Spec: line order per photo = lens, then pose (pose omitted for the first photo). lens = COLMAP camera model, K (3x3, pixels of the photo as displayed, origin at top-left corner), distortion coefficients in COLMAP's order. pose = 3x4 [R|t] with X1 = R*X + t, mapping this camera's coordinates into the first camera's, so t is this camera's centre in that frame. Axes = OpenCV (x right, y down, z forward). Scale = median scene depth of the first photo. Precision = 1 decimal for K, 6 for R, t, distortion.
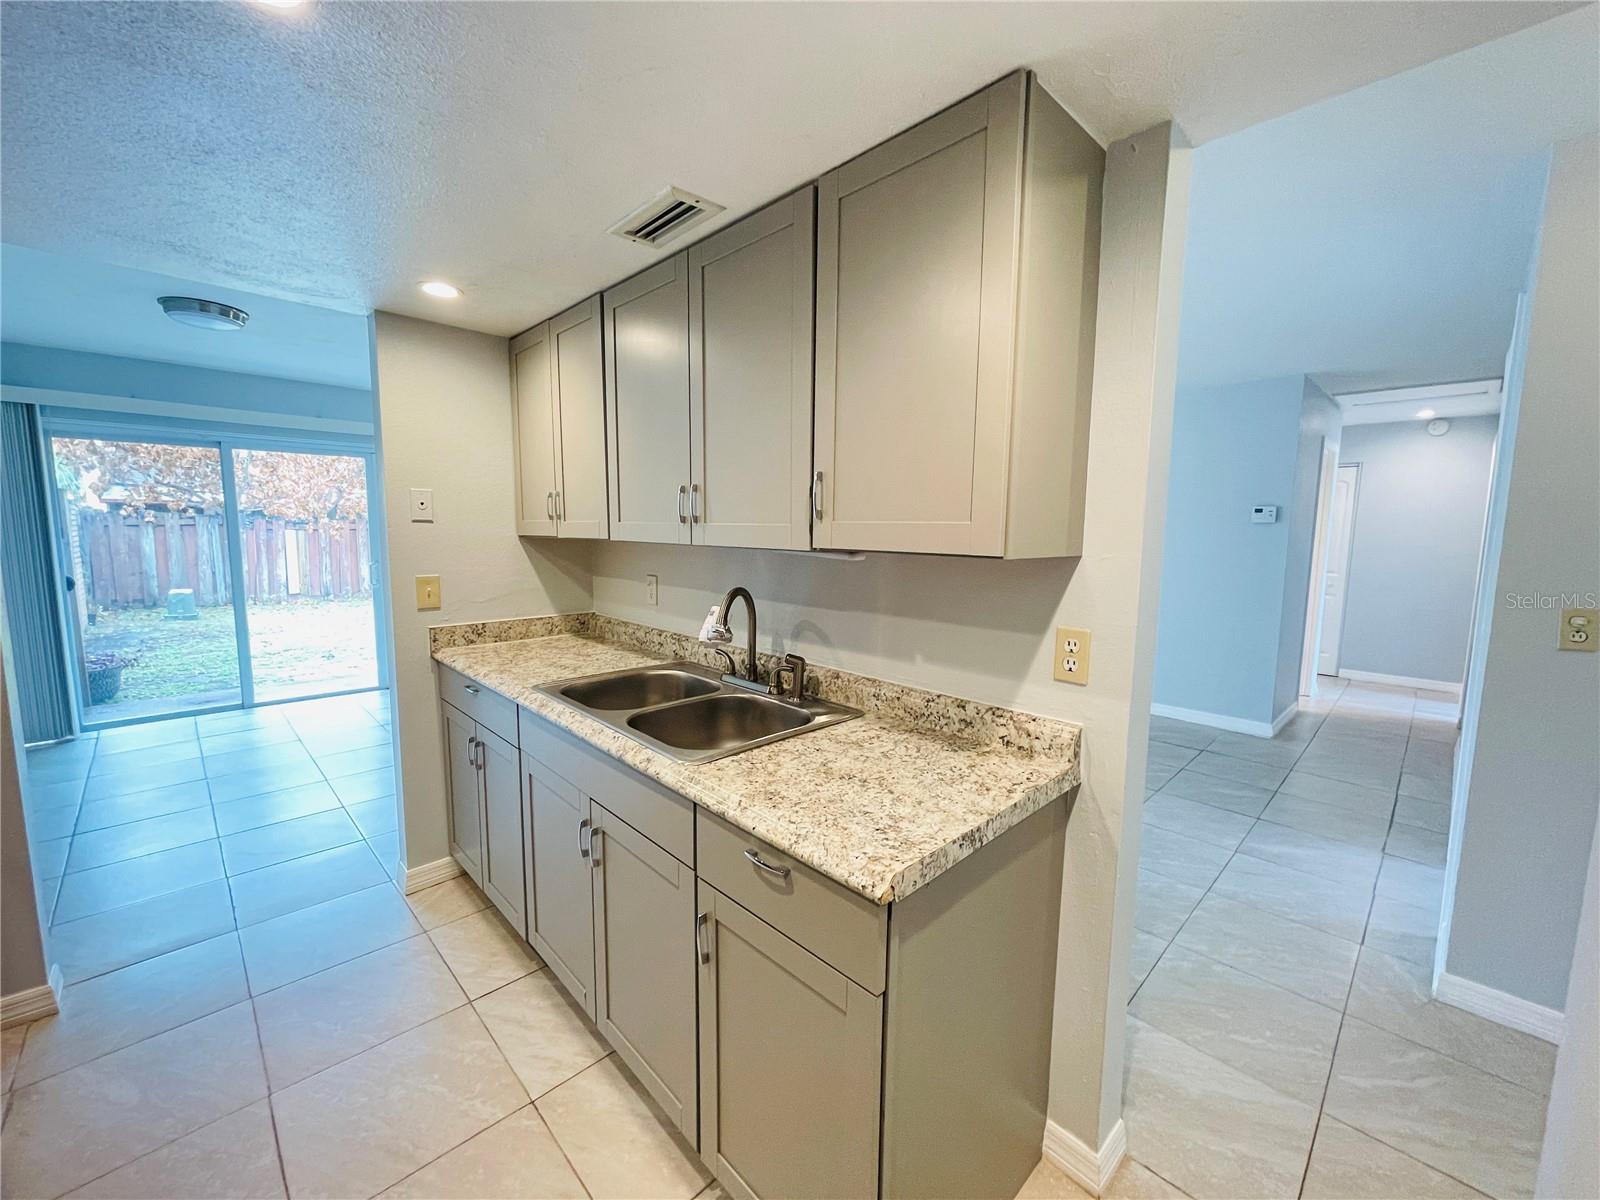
lens RADIAL K [[643.7, 0, 800.0], [0, 643.7, 600.0], [0, 0, 1]] dist [-0.002078, 0.005371]
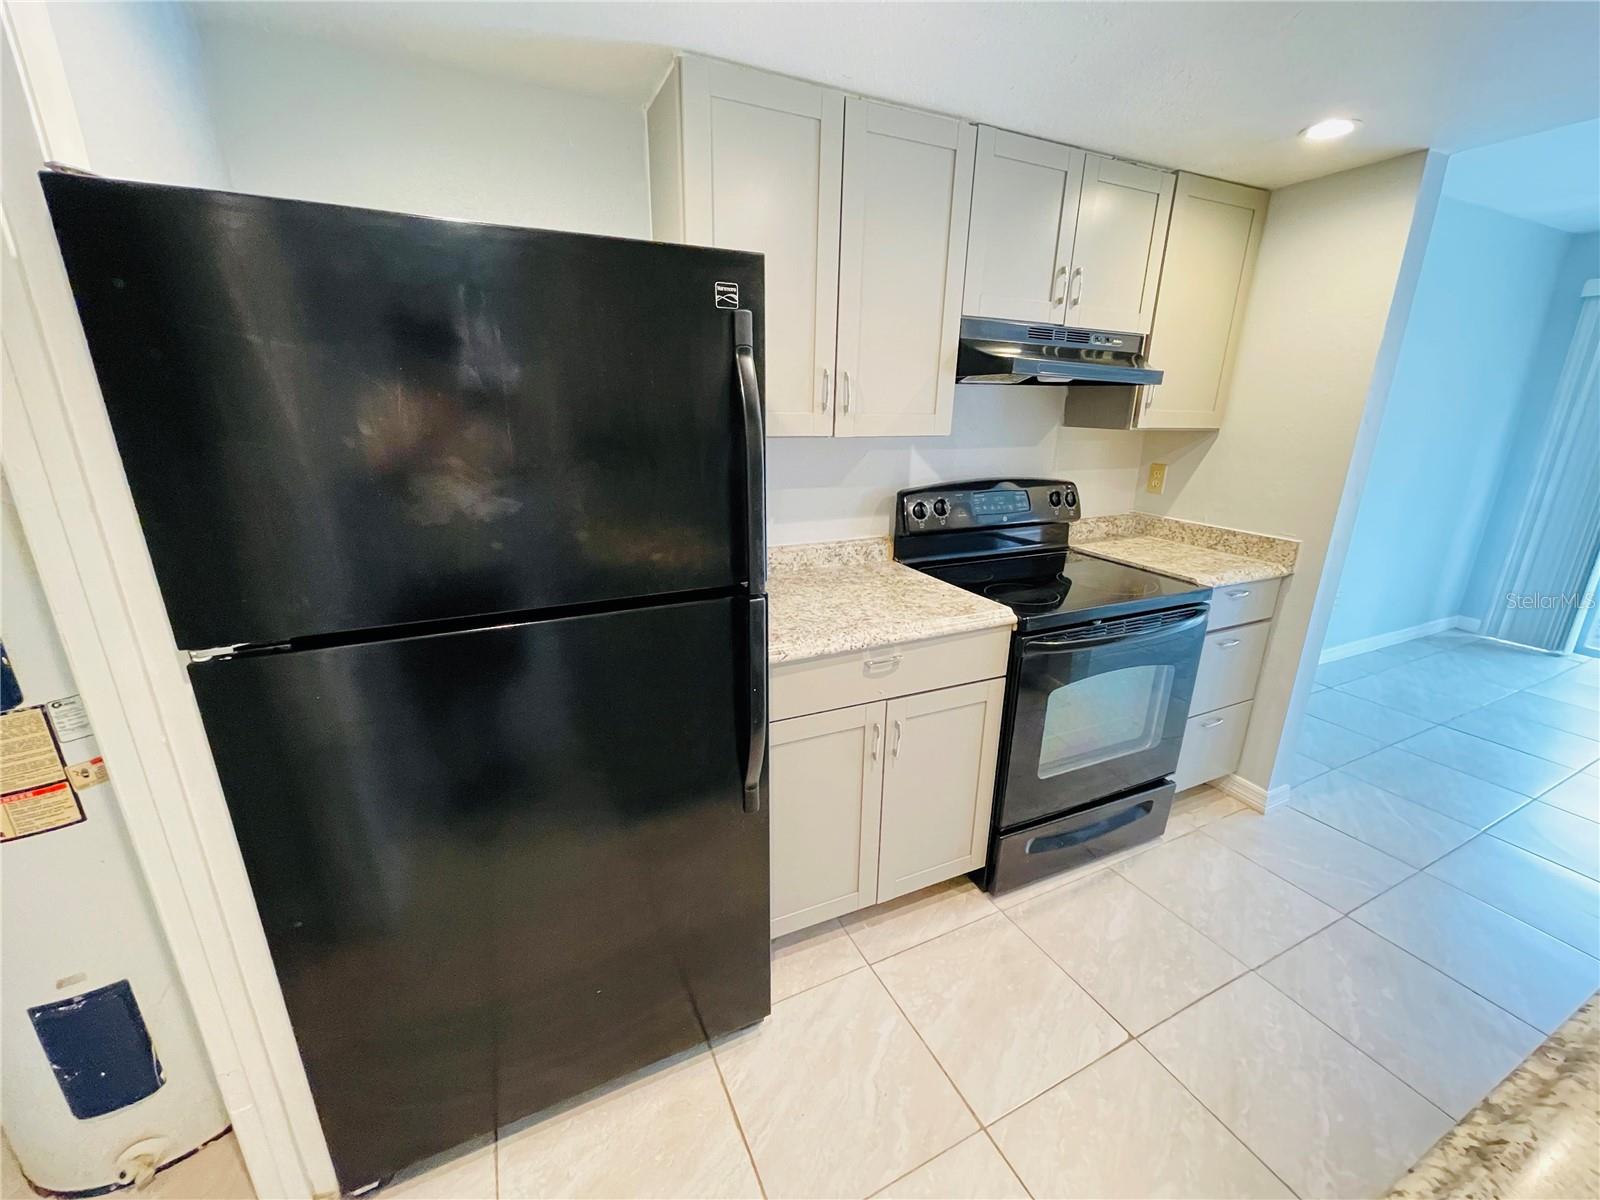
lens RADIAL K [[643.7, 0, 800.0], [0, 643.7, 600.0], [0, 0, 1]] dist [-0.002078, 0.005371]
pose [[-0.321199, 0.258950, -0.910921, 1.212907], [-0.132065, 0.940242, 0.313852, -0.156157], [0.937758, 0.221110, -0.267807, 1.286785]]
